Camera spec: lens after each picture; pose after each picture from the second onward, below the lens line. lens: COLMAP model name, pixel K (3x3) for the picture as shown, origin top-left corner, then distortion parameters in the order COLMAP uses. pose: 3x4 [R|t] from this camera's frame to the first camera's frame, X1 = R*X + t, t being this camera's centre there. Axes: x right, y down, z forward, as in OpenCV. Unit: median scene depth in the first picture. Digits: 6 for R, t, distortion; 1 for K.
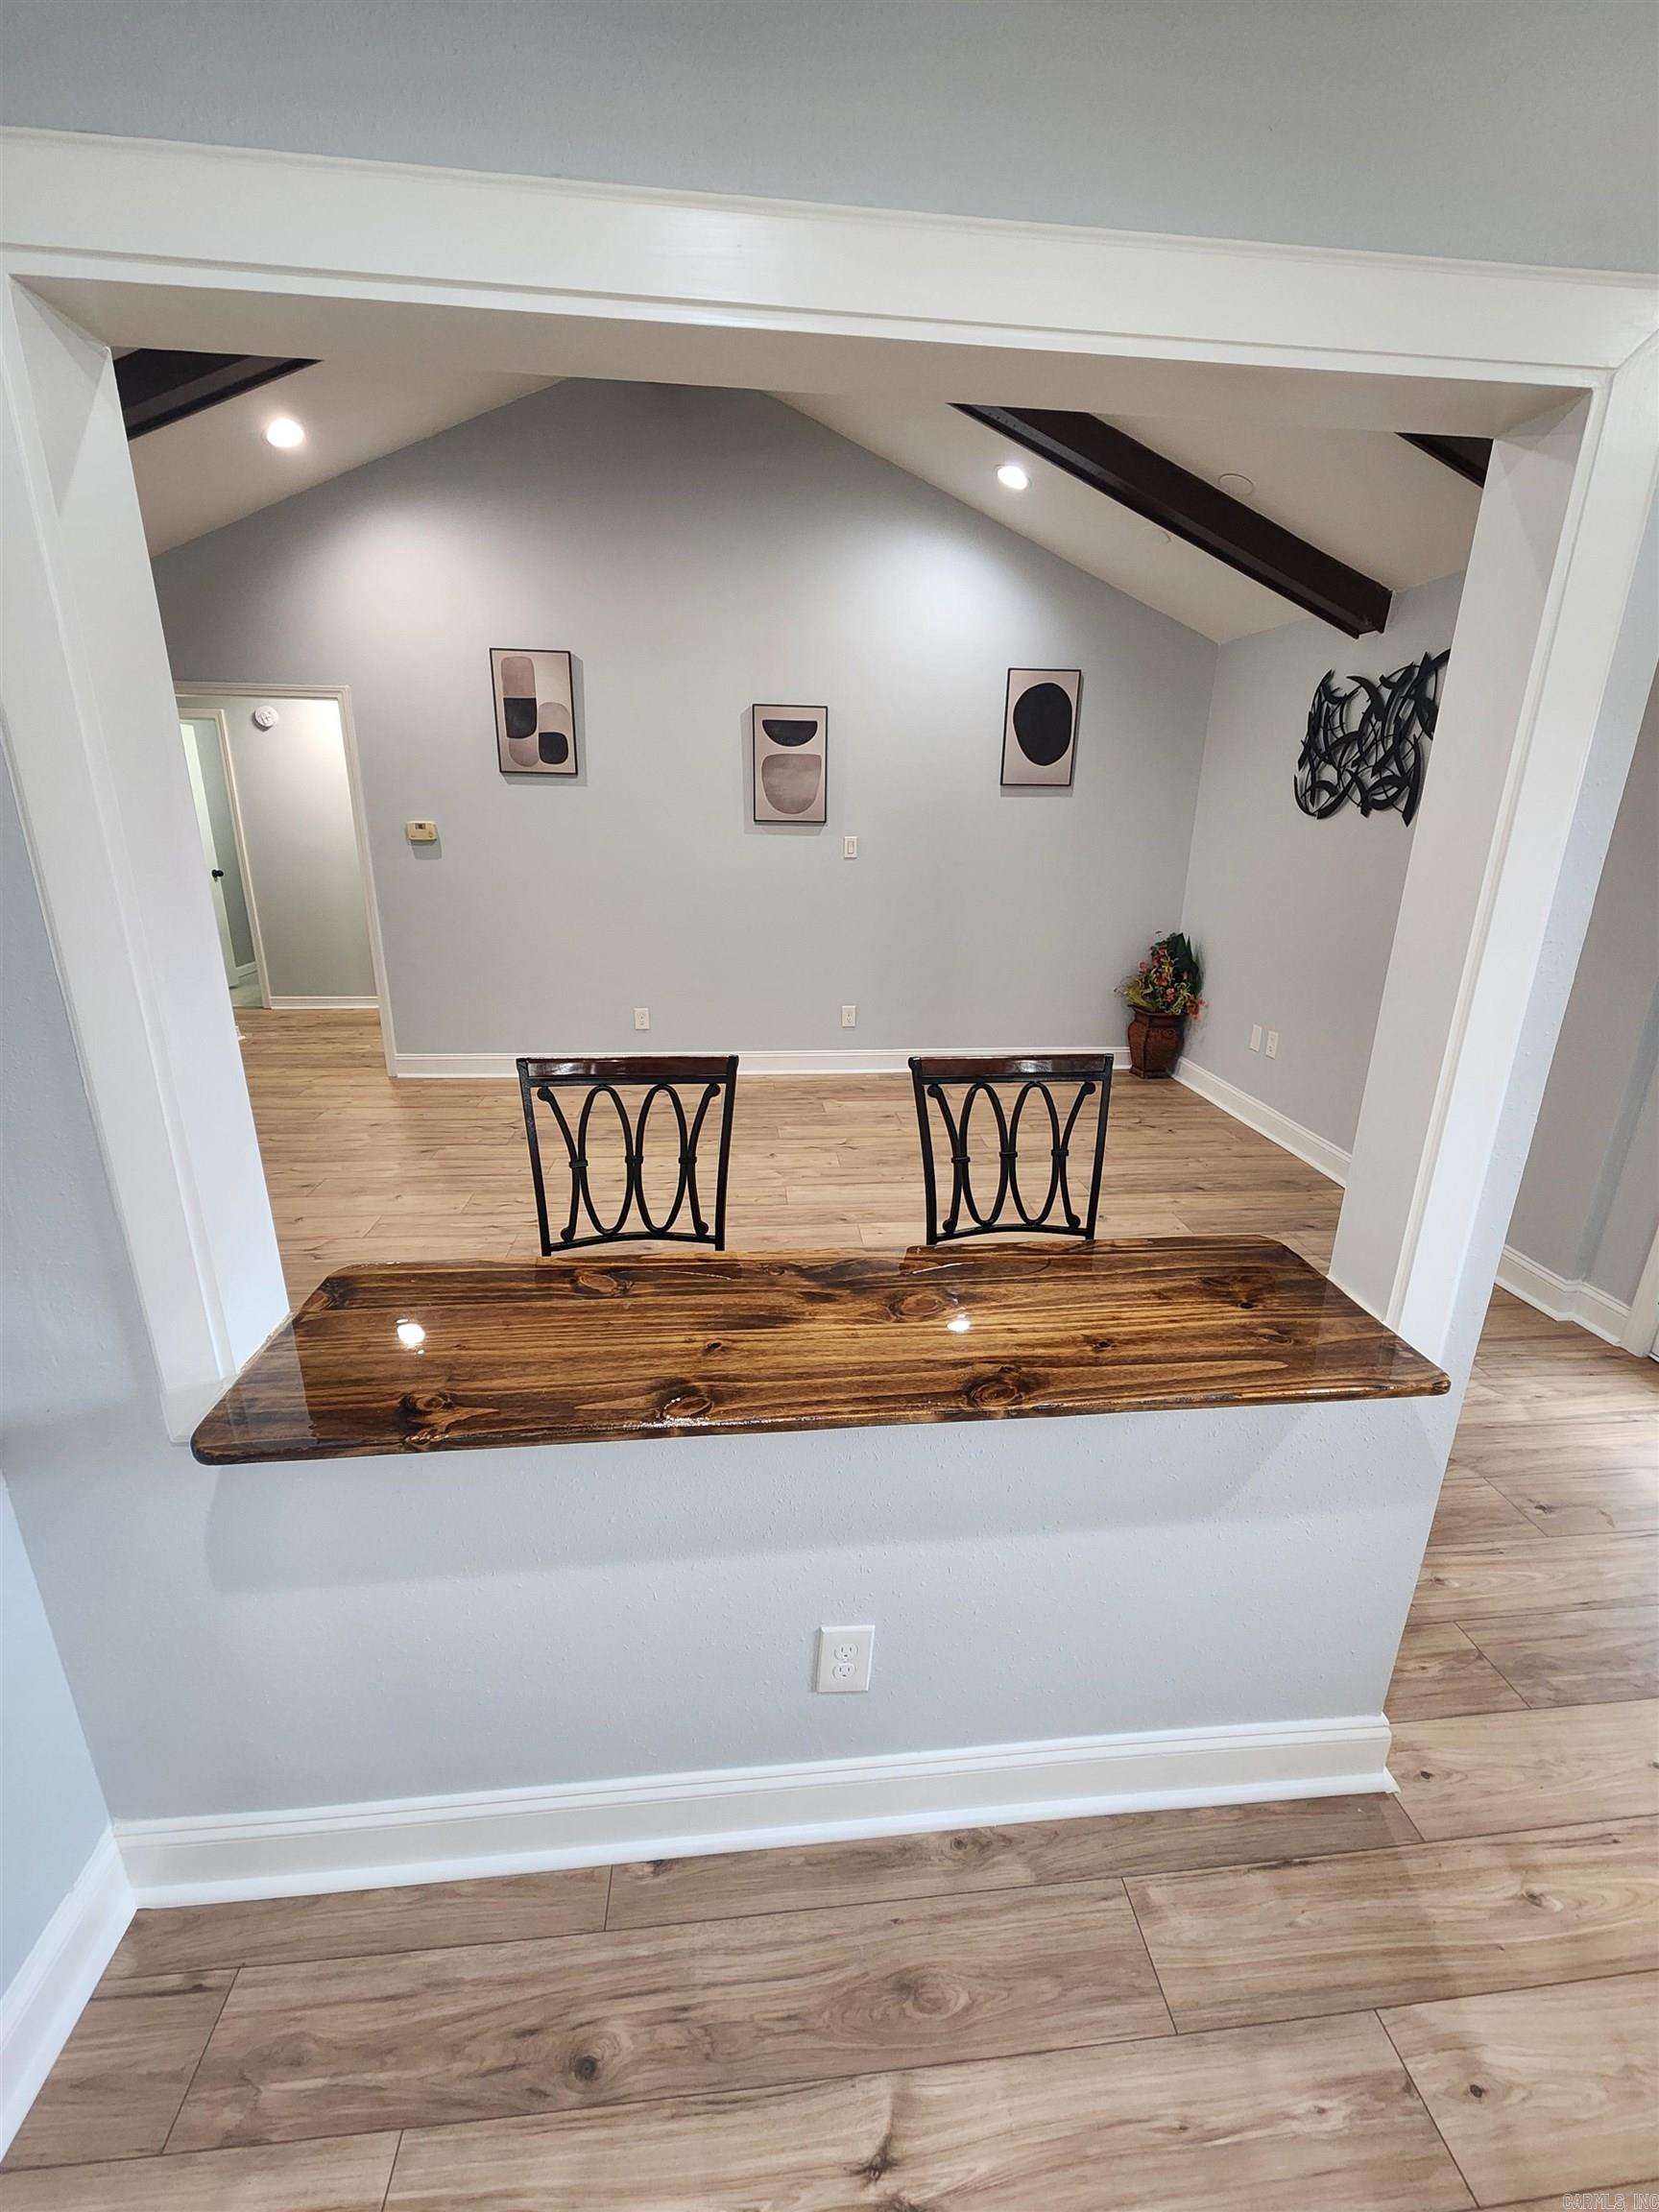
lens RADIAL K [[907.6, 0, 835.9], [0, 907.6, 1090.2], [0, 0, 1]] dist [0.002260, 0.000019]
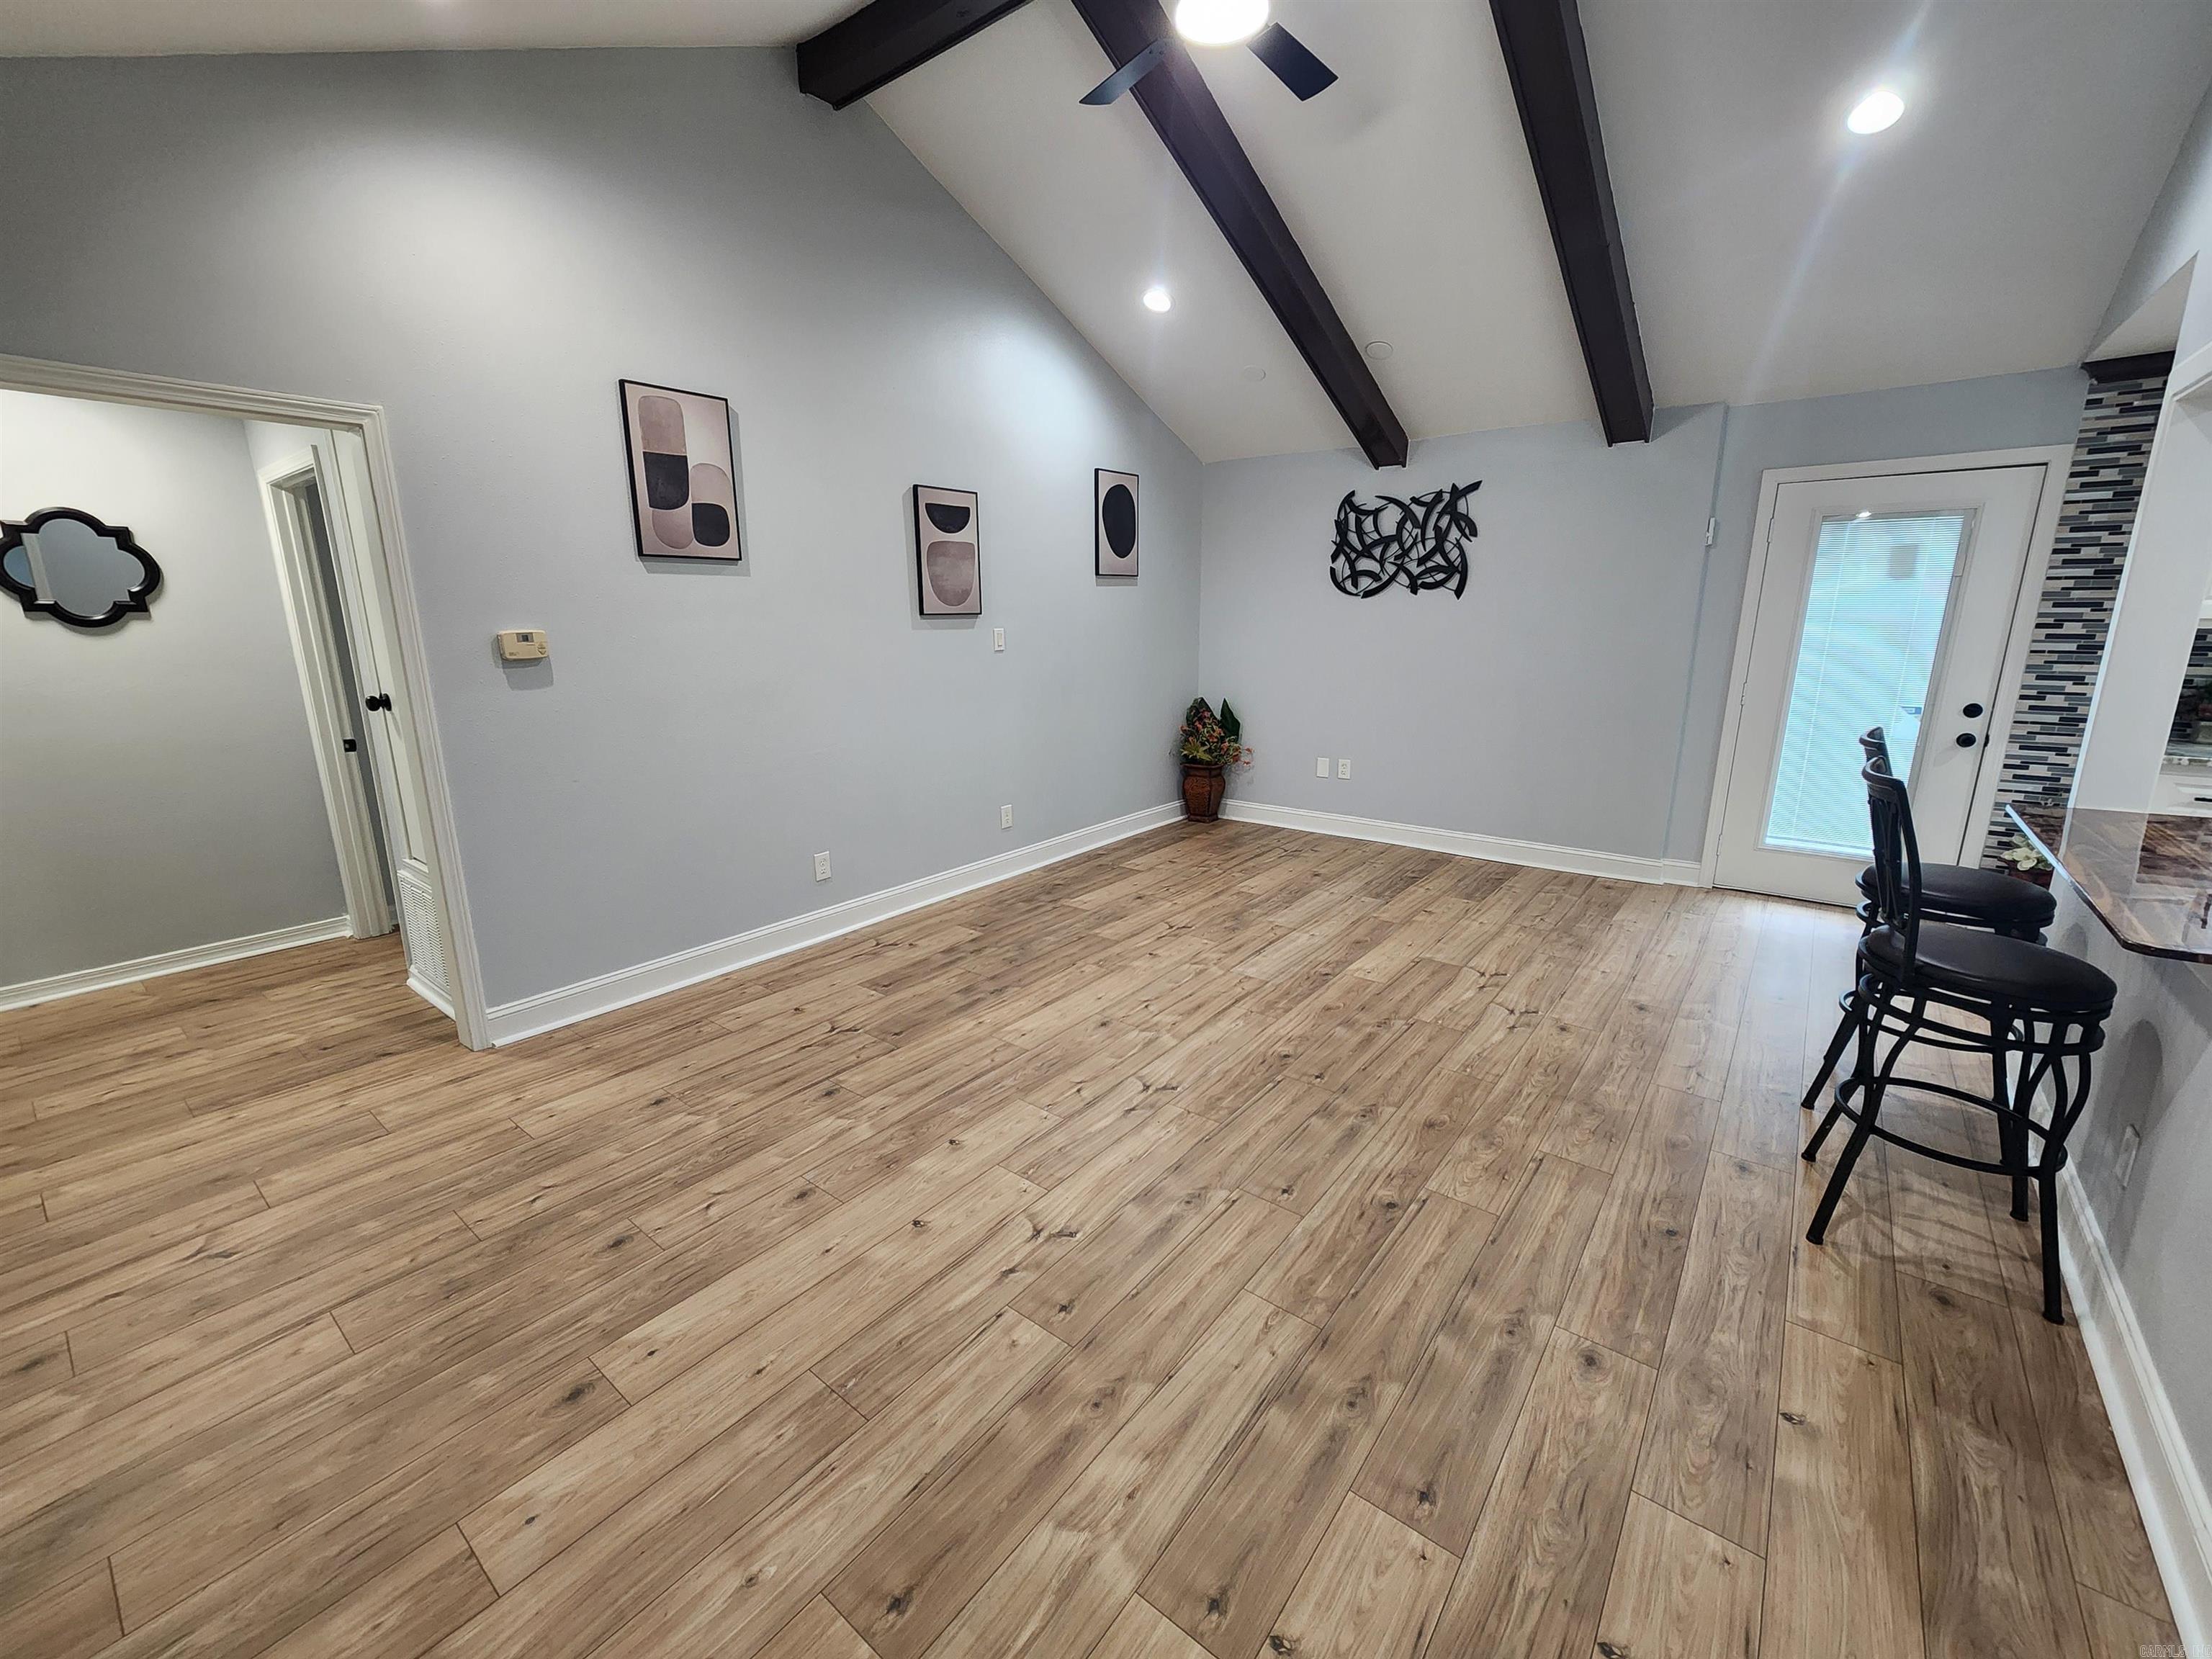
lens RADIAL K [[907.6, 0, 1087.8], [0, 907.6, 824.1], [0, 0, 1]] dist [0.002260, 0.000019]
pose [[0.700862, -0.187826, 0.688123, -0.865521], [0.236657, 0.971295, 0.024081, -0.115972], [-0.672894, 0.145972, 0.725194, 0.396315]]
